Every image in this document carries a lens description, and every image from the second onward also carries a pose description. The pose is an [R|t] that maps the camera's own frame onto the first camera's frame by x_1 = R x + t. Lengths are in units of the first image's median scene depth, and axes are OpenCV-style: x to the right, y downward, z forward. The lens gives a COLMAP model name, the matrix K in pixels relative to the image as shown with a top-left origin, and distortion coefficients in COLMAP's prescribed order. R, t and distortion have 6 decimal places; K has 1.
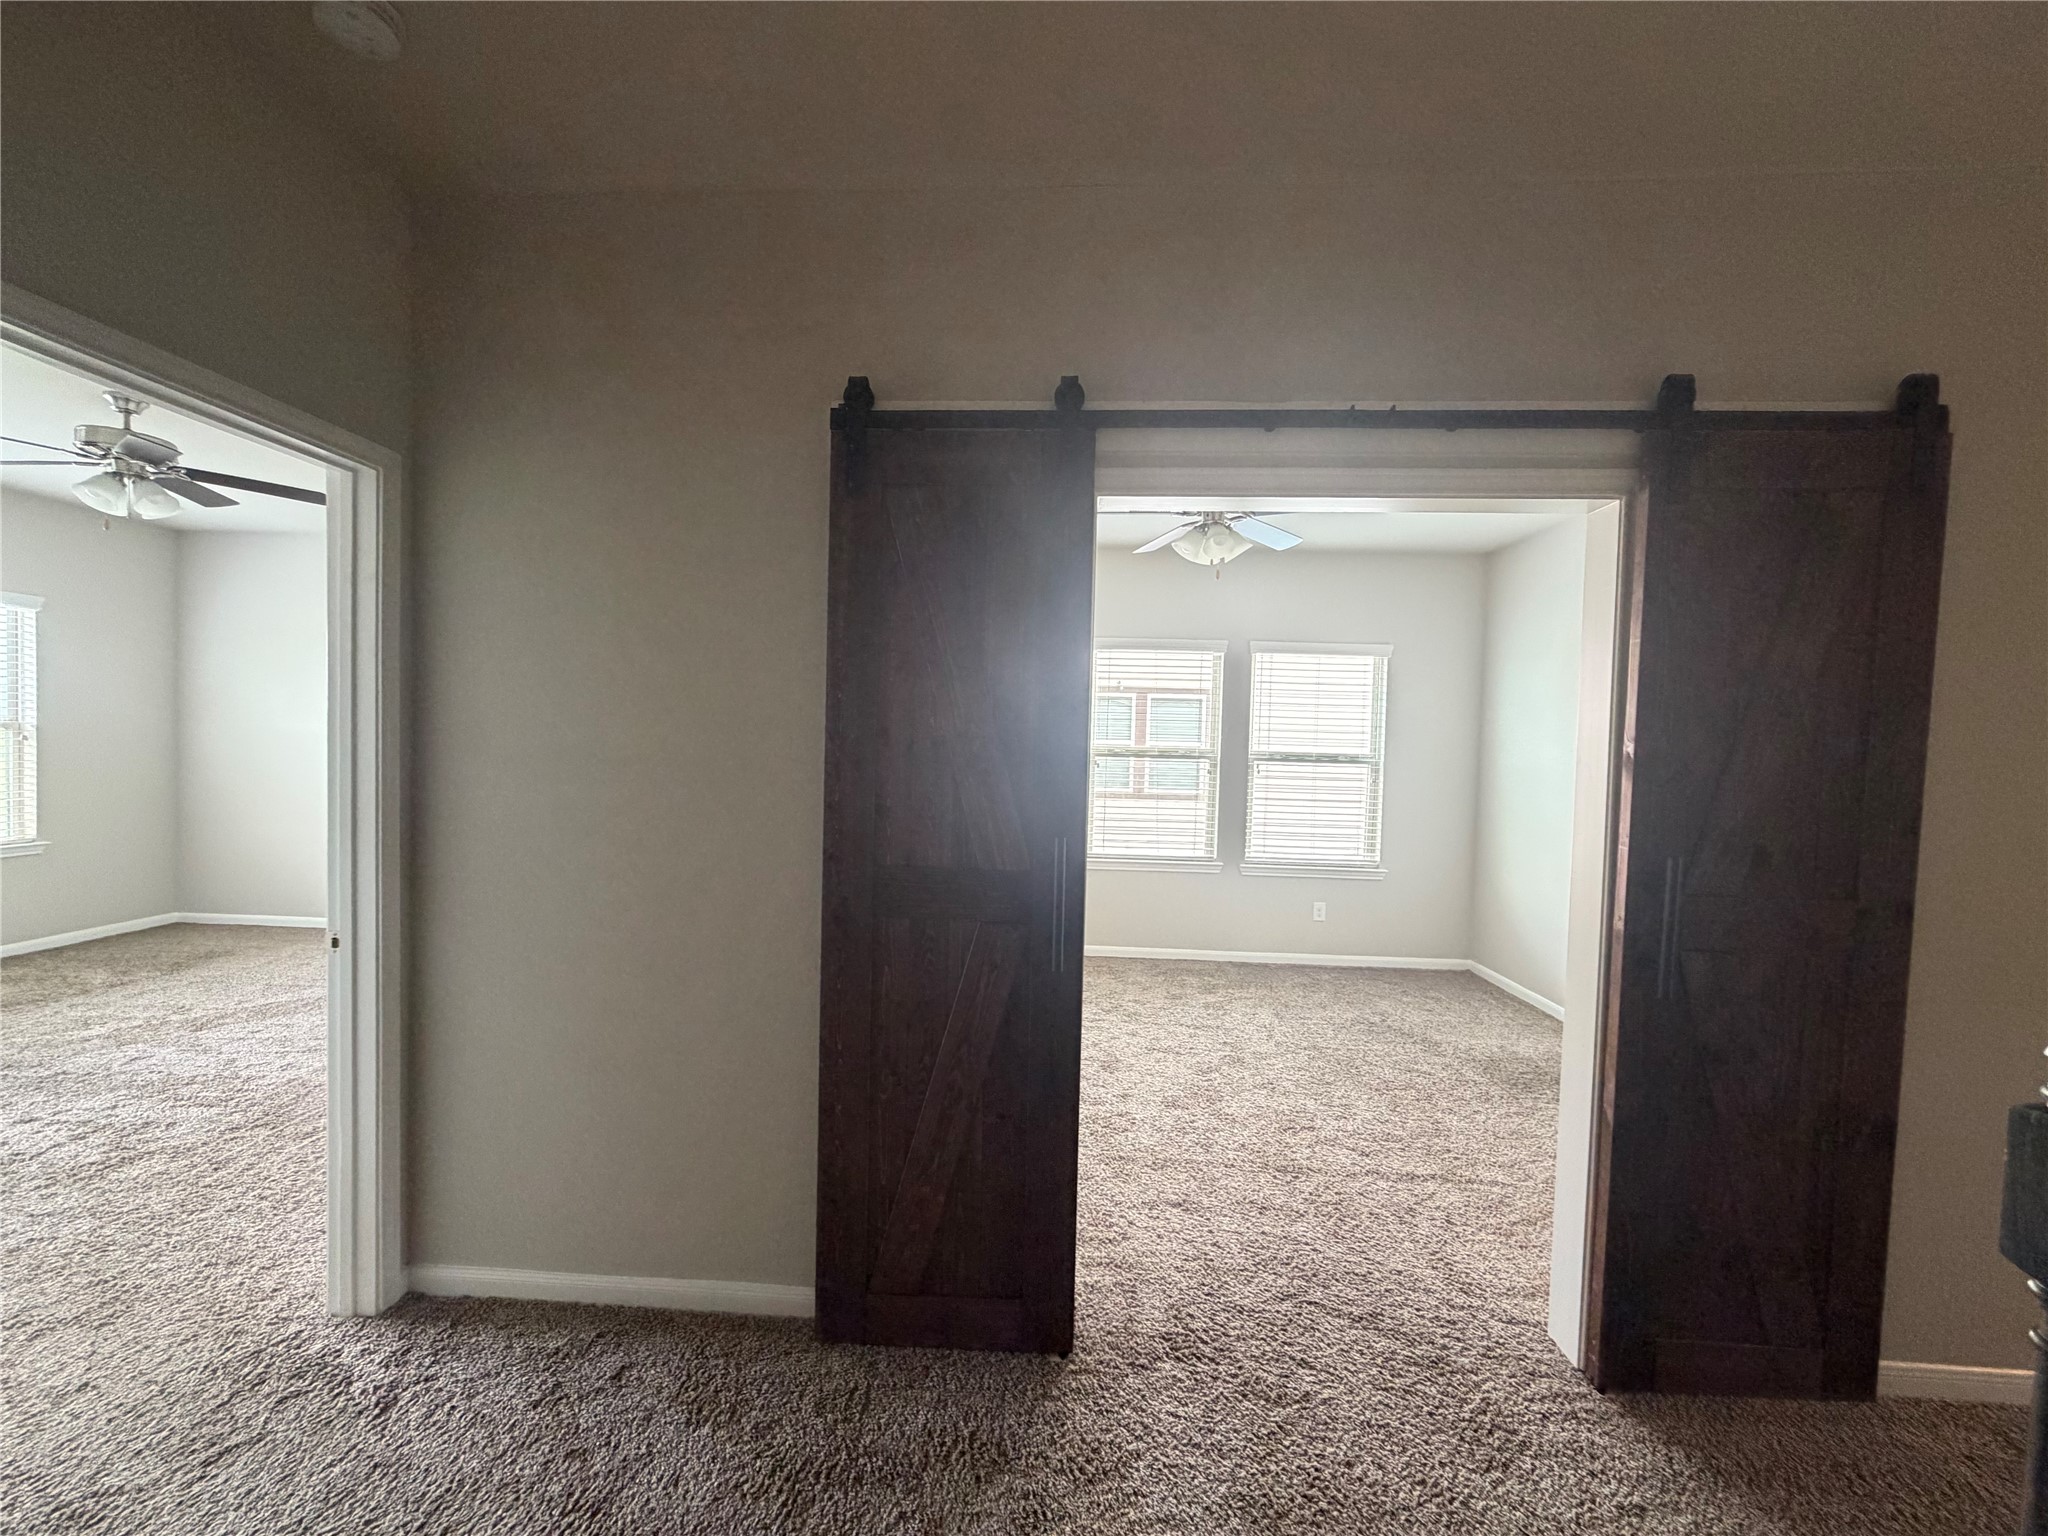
lens RADIAL K [[823.1, 0, 1024.0], [0, 823.1, 768.0], [0, 0, 1]] dist [-0.000683, 0.002137]
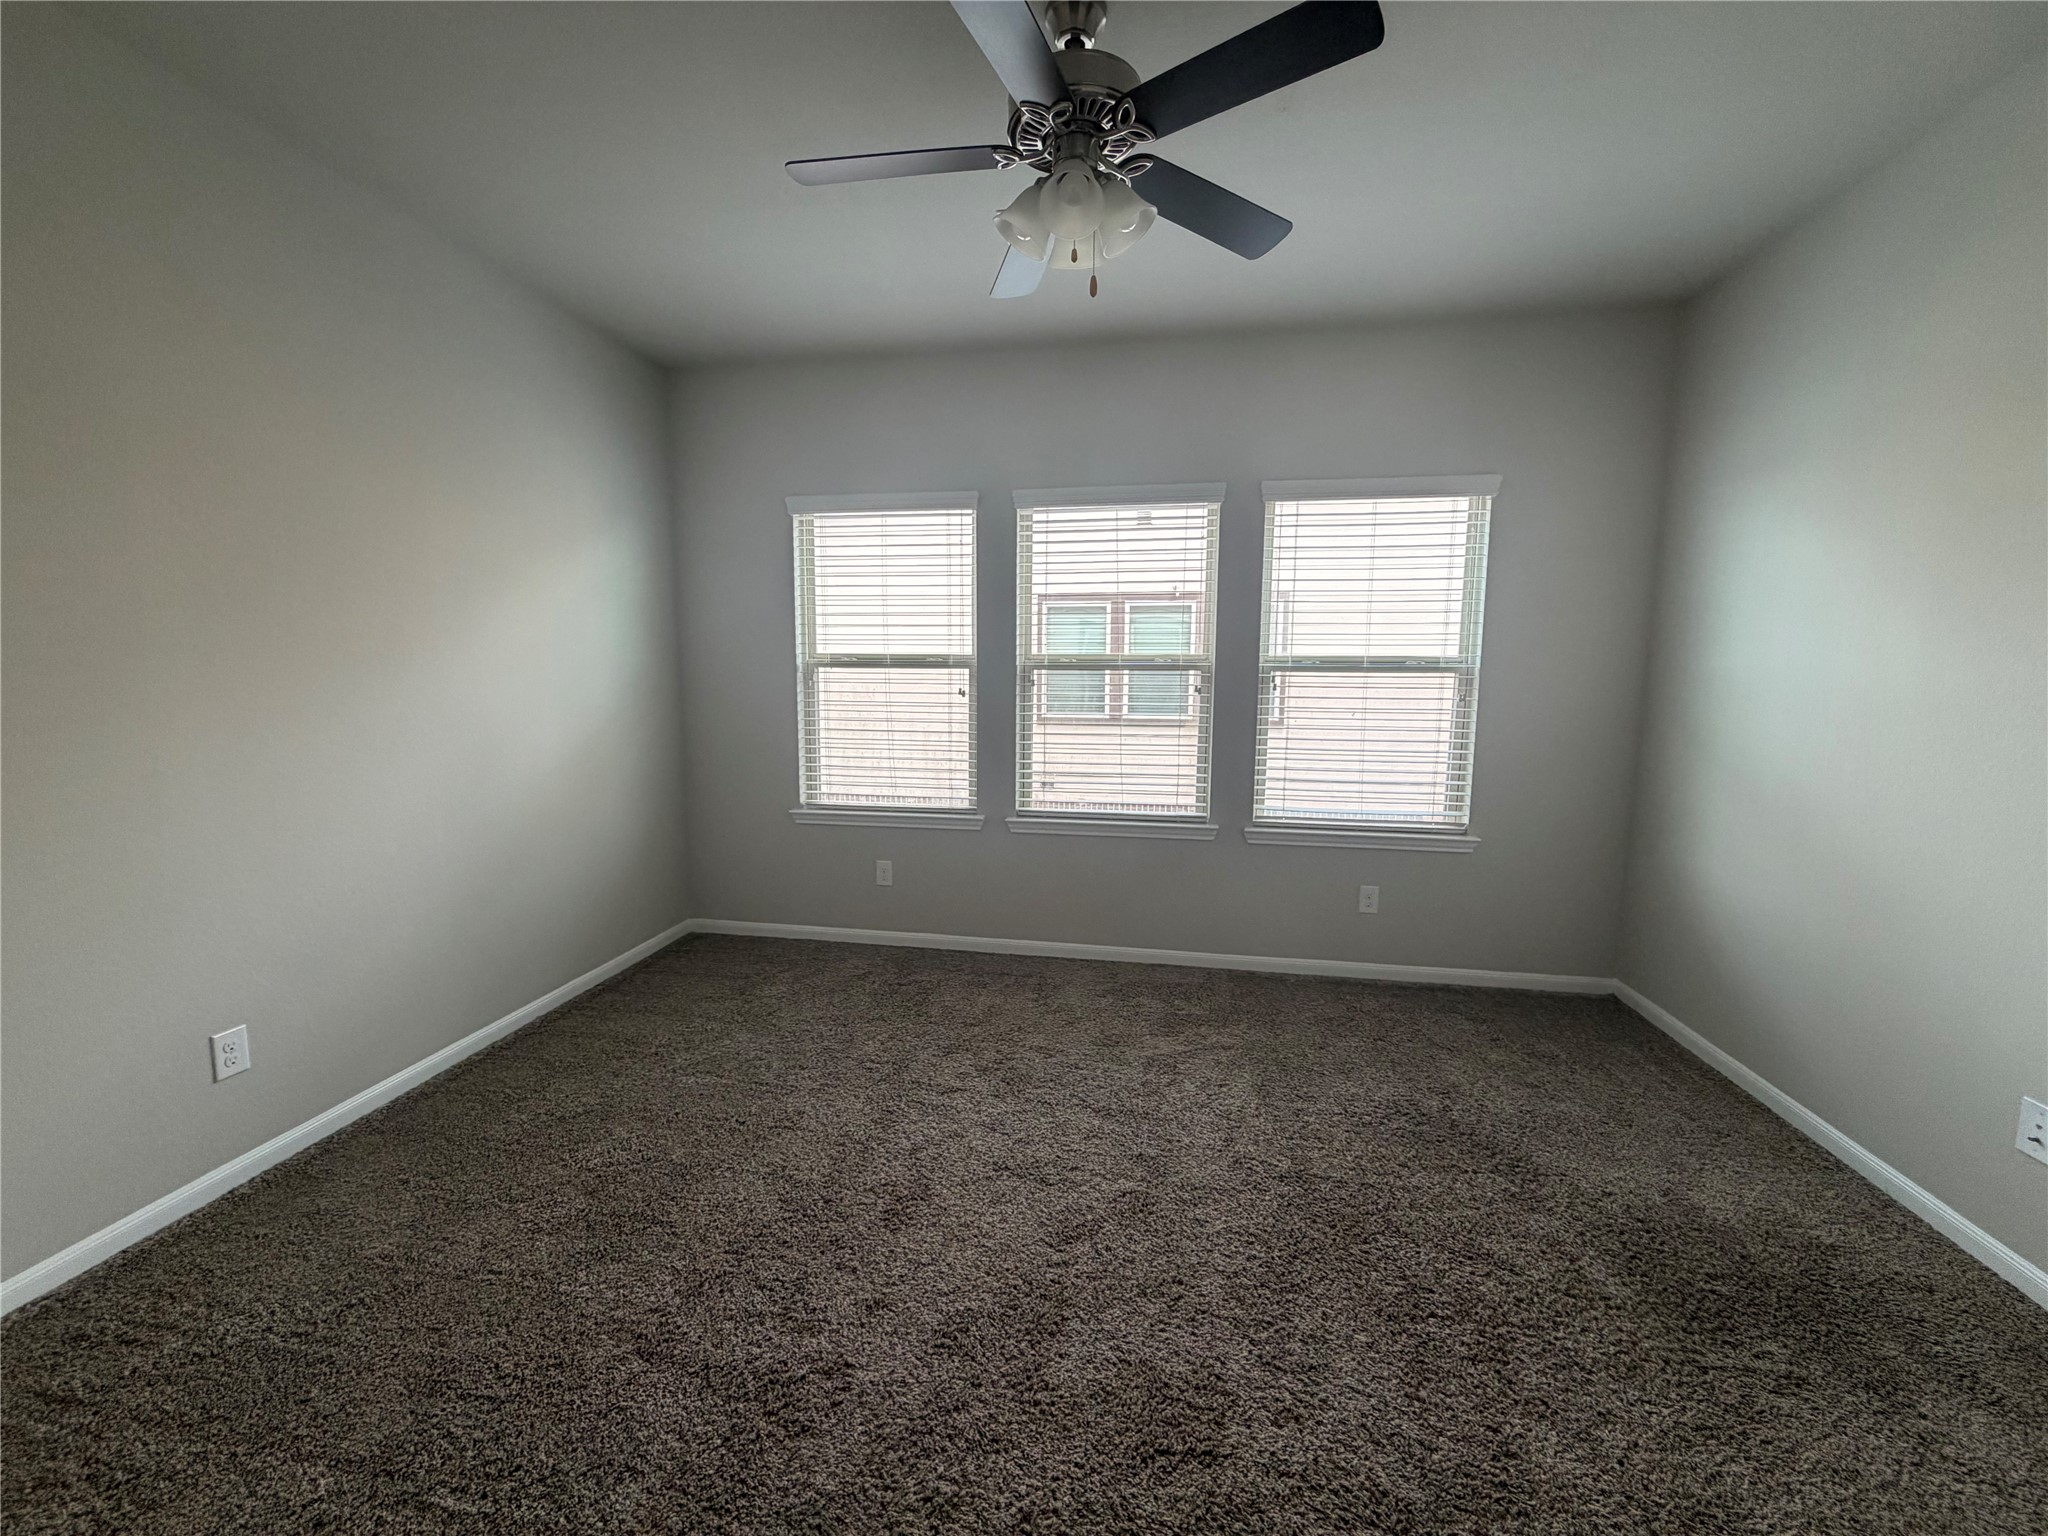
lens RADIAL K [[823.1, 0, 1024.0], [0, 823.1, 768.0], [0, 0, 1]] dist [-0.000683, 0.002137]
pose [[0.990179, -0.004298, -0.139739, 0.188137], [0.016493, 0.996139, 0.086229, 0.009121], [0.138829, -0.087687, 0.986427, 0.340580]]
